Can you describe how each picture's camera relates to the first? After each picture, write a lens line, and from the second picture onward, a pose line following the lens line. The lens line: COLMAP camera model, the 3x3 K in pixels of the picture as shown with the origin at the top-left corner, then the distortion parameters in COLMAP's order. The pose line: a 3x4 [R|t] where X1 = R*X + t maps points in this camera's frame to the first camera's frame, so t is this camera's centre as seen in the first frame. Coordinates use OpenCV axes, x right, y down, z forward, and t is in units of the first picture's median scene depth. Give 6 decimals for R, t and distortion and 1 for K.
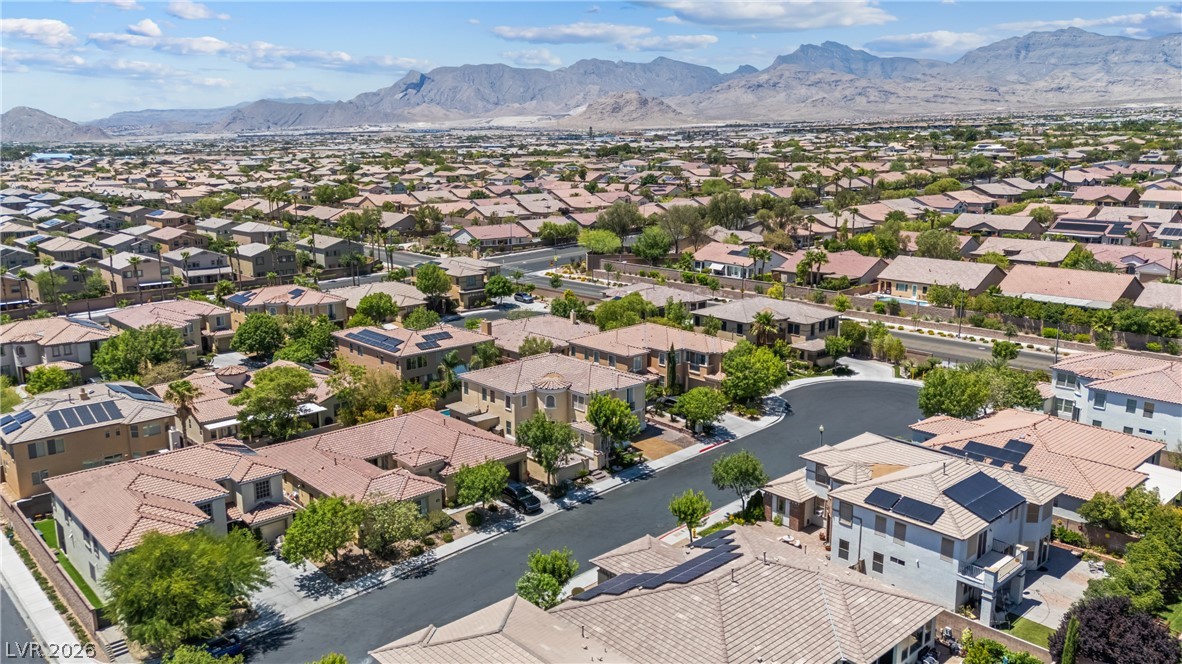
lens RADIAL K [[884.9, 0, 591.0], [0, 884.9, 332.0], [0, 0, 1]] dist [0.082052, -0.084932]
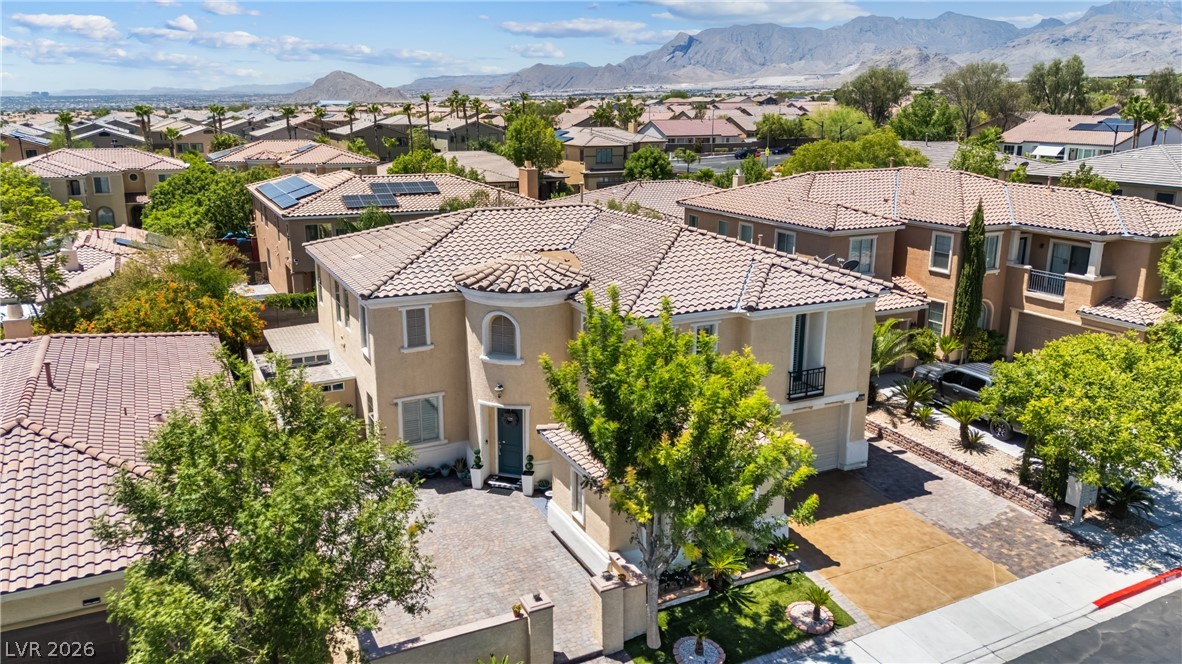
lens RADIAL K [[878.6, 0, 591.0], [0, 878.6, 332.0], [0, 0, 1]] dist [0.075916, -0.078593]
pose [[0.959067, 0.075175, -0.273018, 0.045645], [-0.064102, 0.996727, 0.049265, 0.050969], [0.275828, -0.029747, 0.960747, 0.616355]]
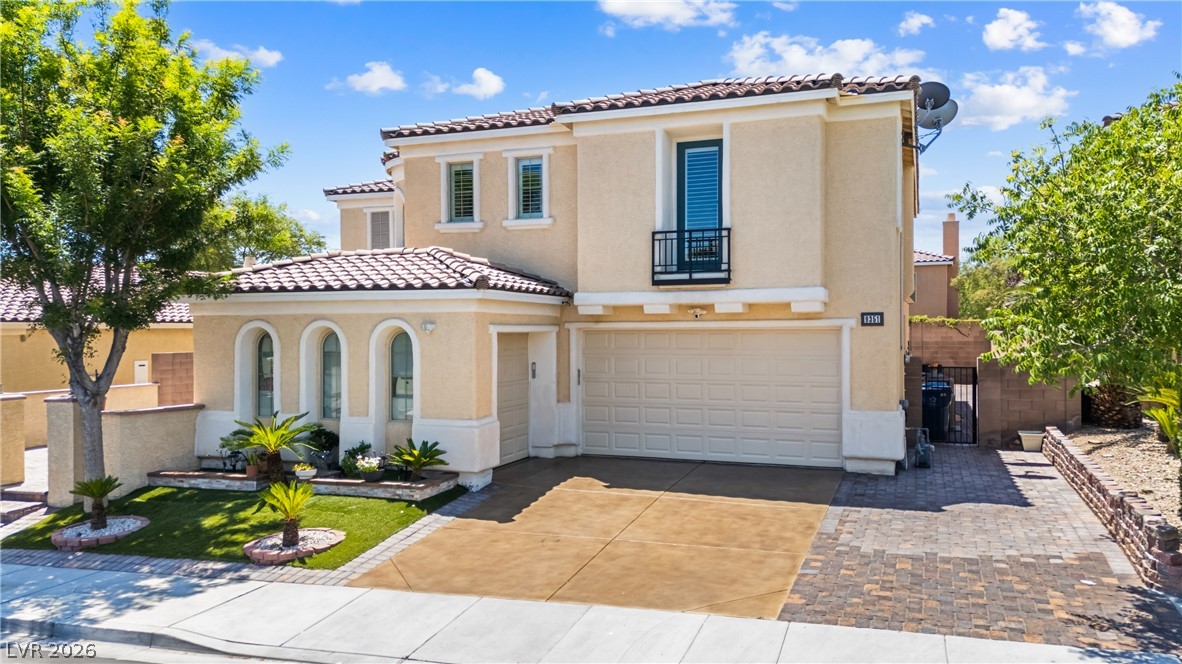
lens RADIAL K [[878.6, 0, 591.0], [0, 878.6, 332.0], [0, 0, 1]] dist [0.075916, -0.078593]
pose [[0.449717, 0.001155, -0.893171, 0.143378], [-0.185673, 0.978274, -0.092222, 0.096699], [0.873659, 0.207311, 0.440161, 0.785237]]
